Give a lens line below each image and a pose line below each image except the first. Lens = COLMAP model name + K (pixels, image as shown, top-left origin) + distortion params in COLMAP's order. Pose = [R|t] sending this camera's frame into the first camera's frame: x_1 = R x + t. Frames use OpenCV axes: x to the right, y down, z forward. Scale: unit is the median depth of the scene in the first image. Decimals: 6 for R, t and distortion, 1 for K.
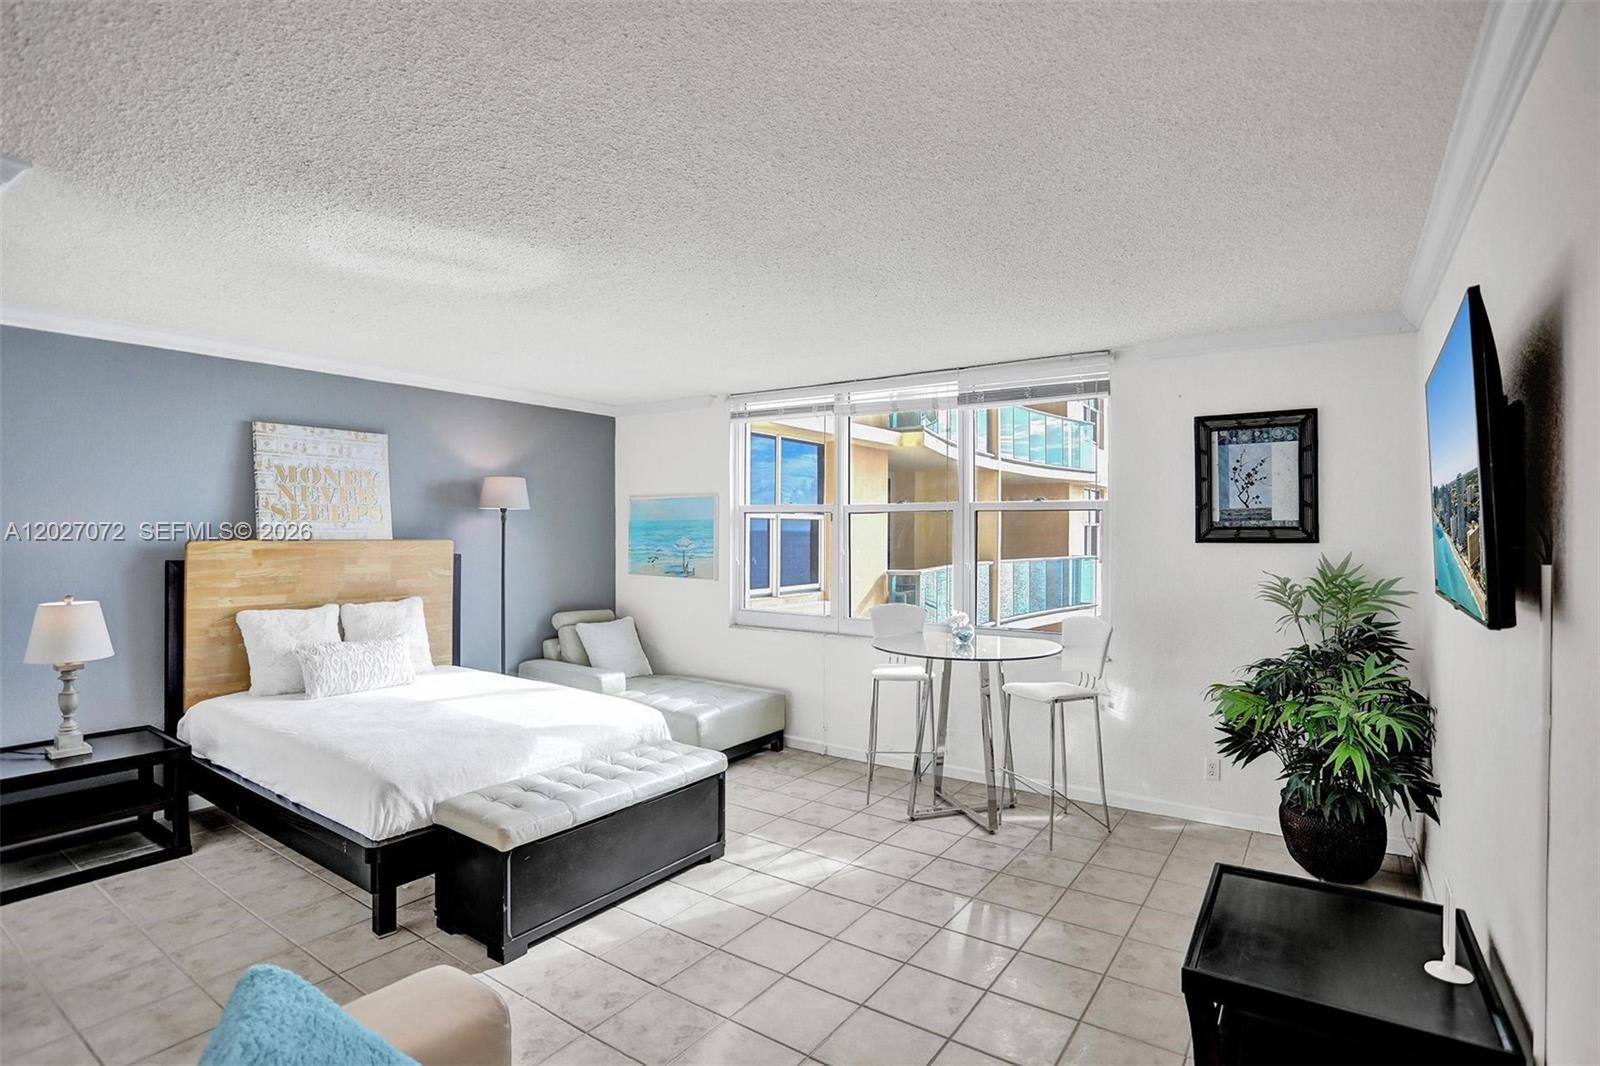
lens RADIAL K [[788.5, 0, 800.0], [0, 788.5, 533.0], [0, 0, 1]] dist [-0.061142, 0.024911]
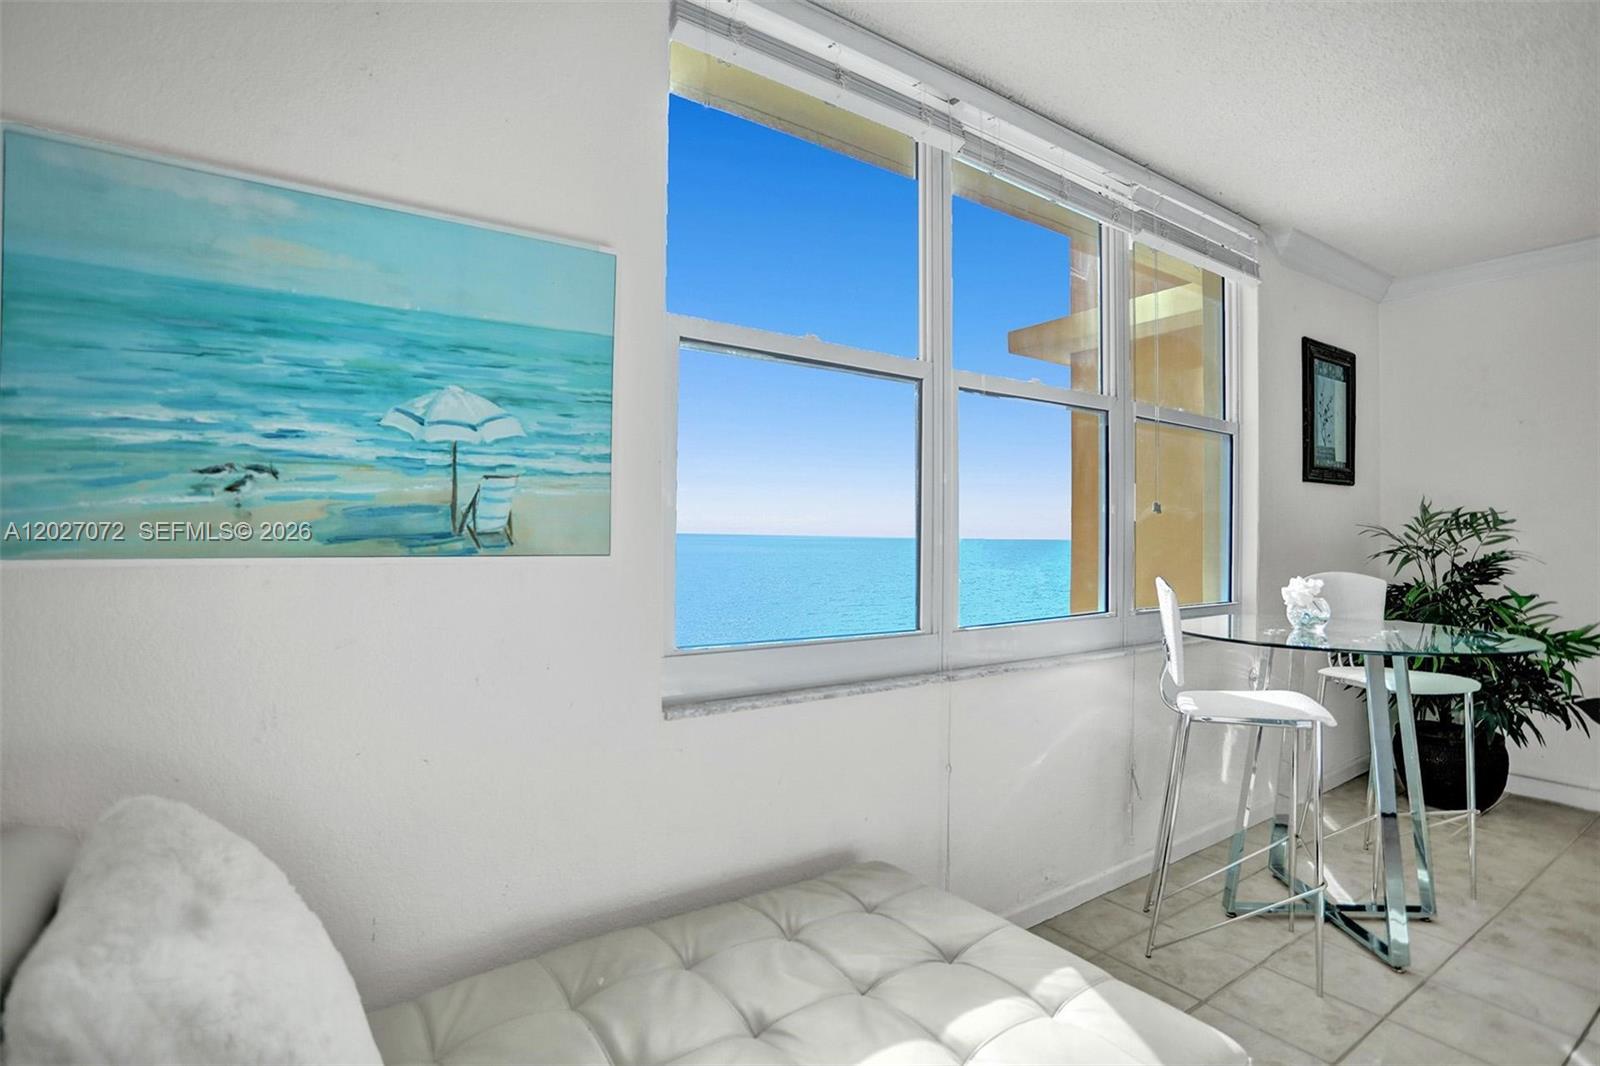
lens RADIAL K [[788.5, 0, 800.0], [0, 788.5, 533.0], [0, 0, 1]] dist [-0.061142, 0.024911]
pose [[0.349226, 0.004784, 0.937026, -0.333171], [-0.004687, 0.999983, -0.003359, 0.049885], [-0.937027, -0.003219, 0.349243, 0.823571]]
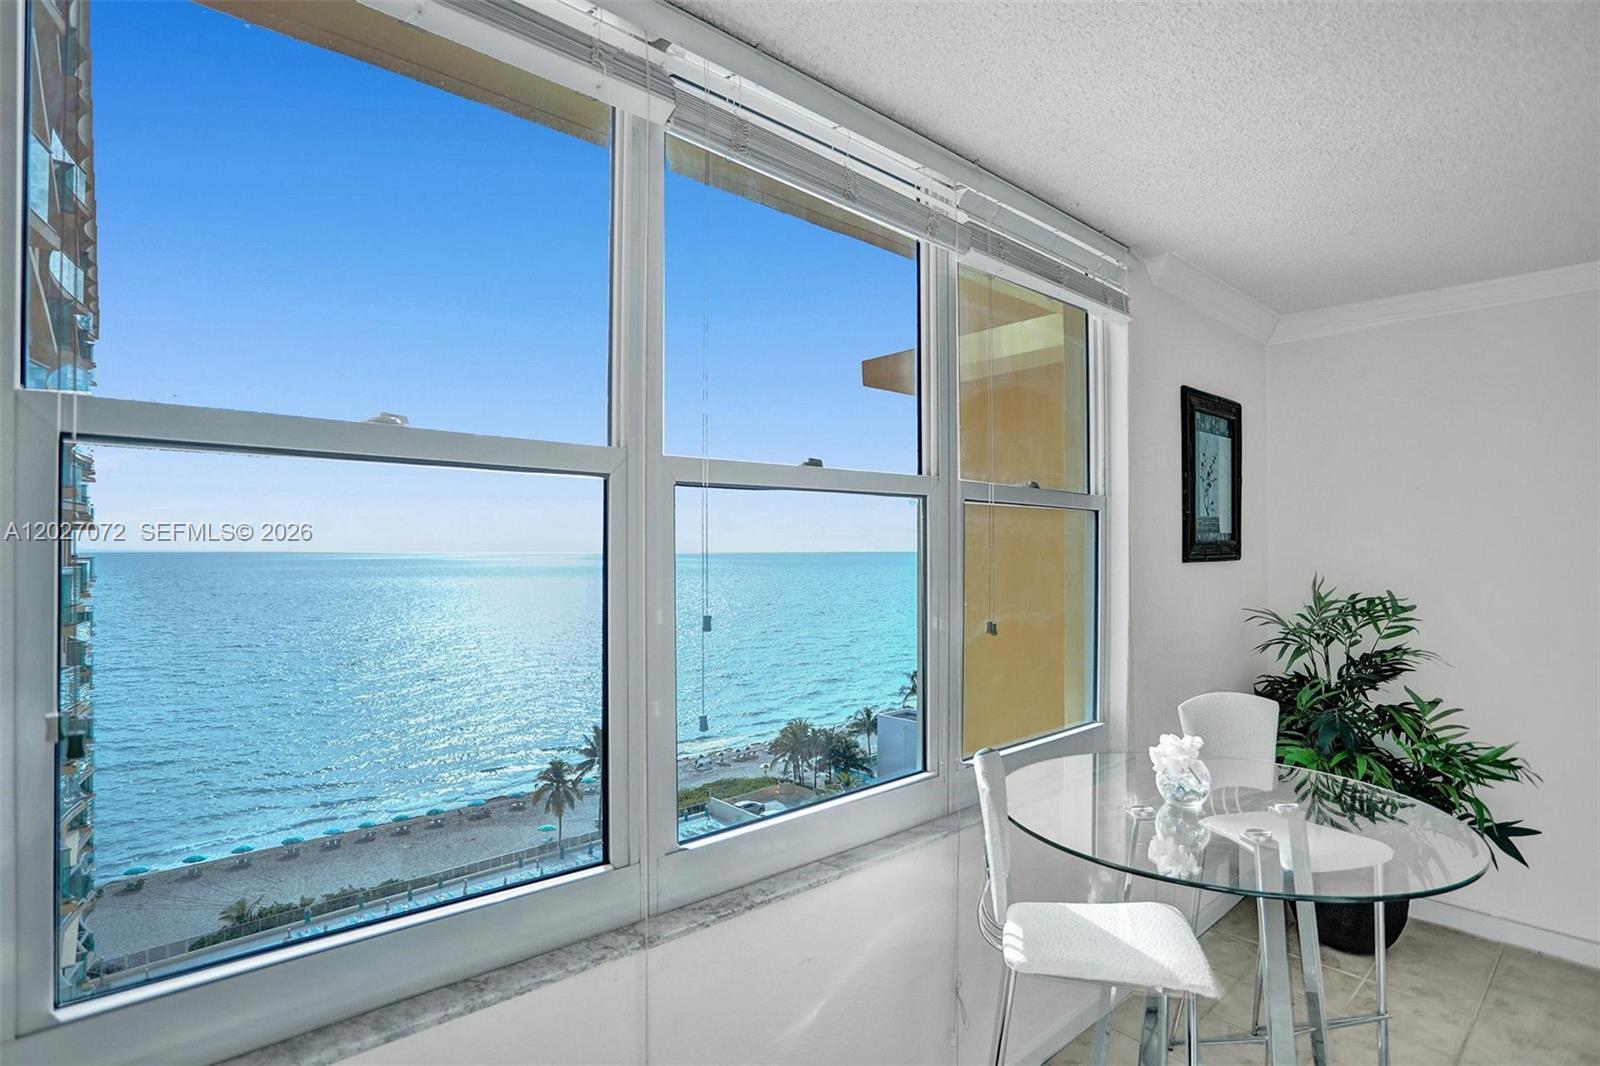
lens RADIAL K [[802.2, 0, 809.7], [0, 802.2, 549.1], [0, 0, 1]] dist [-0.062928, 0.026145]
pose [[0.227493, -0.001231, 0.973779, -0.185995], [0.003163, 0.999995, 0.000526, -0.001903], [-0.973775, 0.002961, 0.227495, 0.784600]]
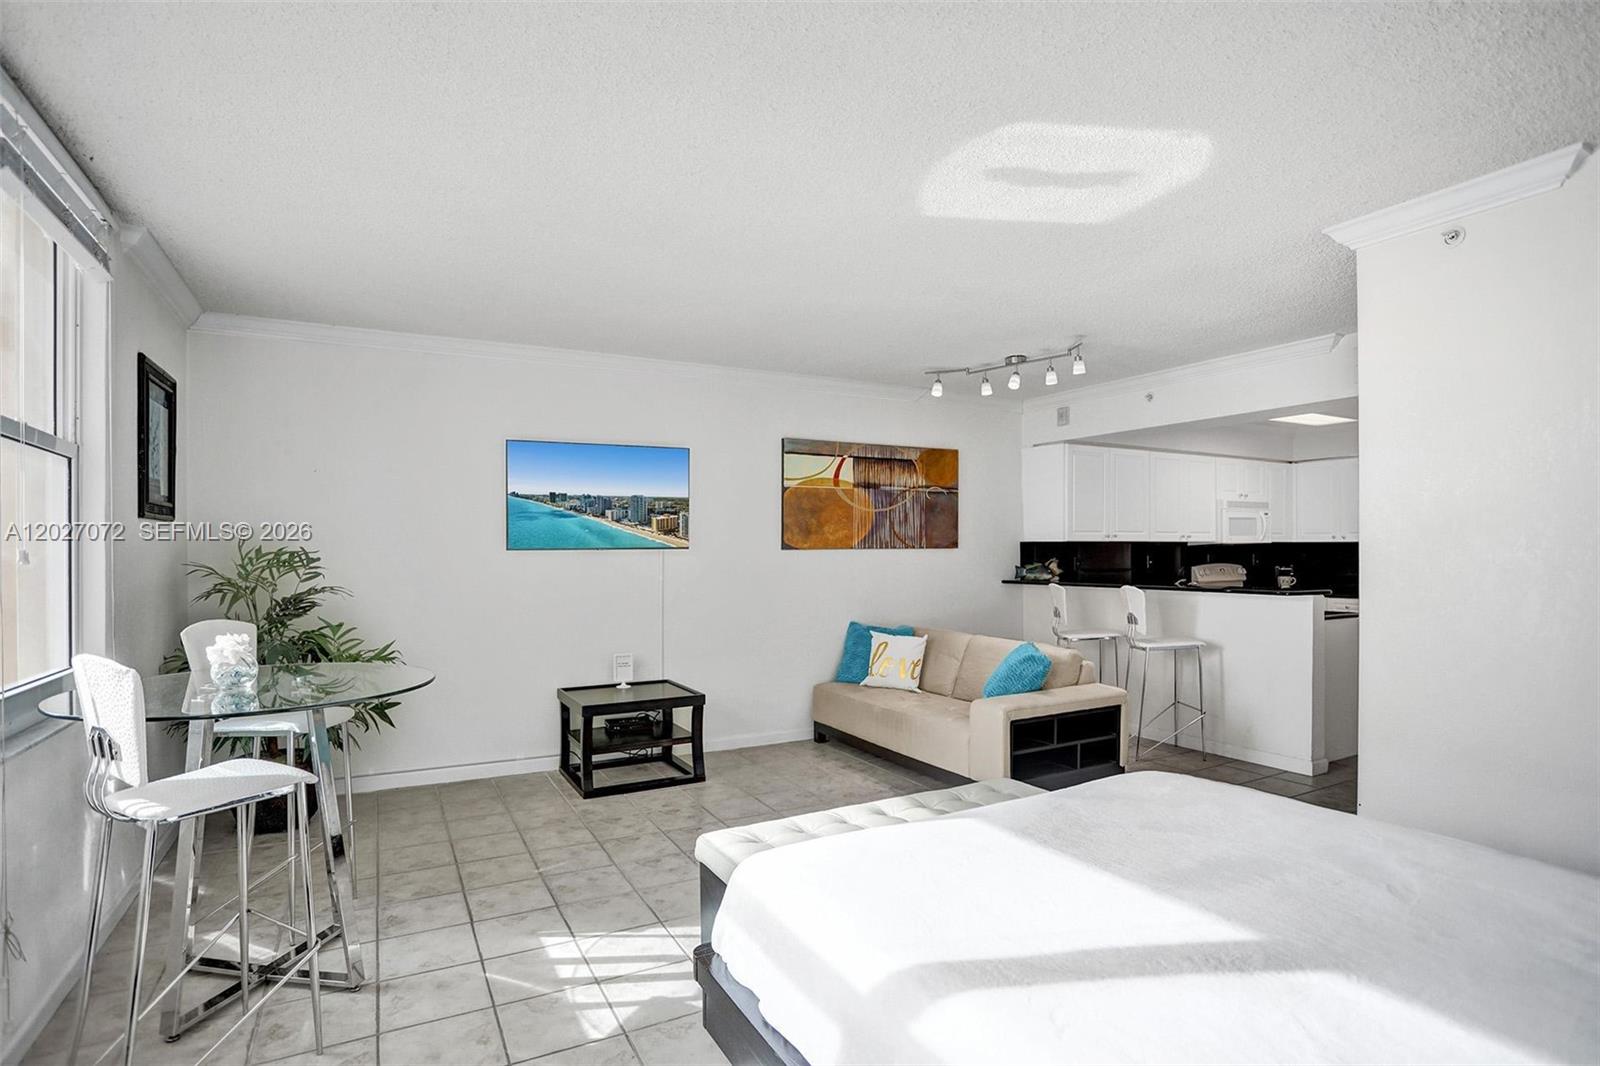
lens RADIAL K [[802.2, 0, 809.7], [0, 802.2, 549.1], [0, 0, 1]] dist [-0.062928, 0.026145]
pose [[-0.896353, 0.005070, 0.443311, -0.282914], [0.005270, 0.999986, -0.000780, 0.030918], [-0.443309, 0.001637, -0.896367, 0.935404]]
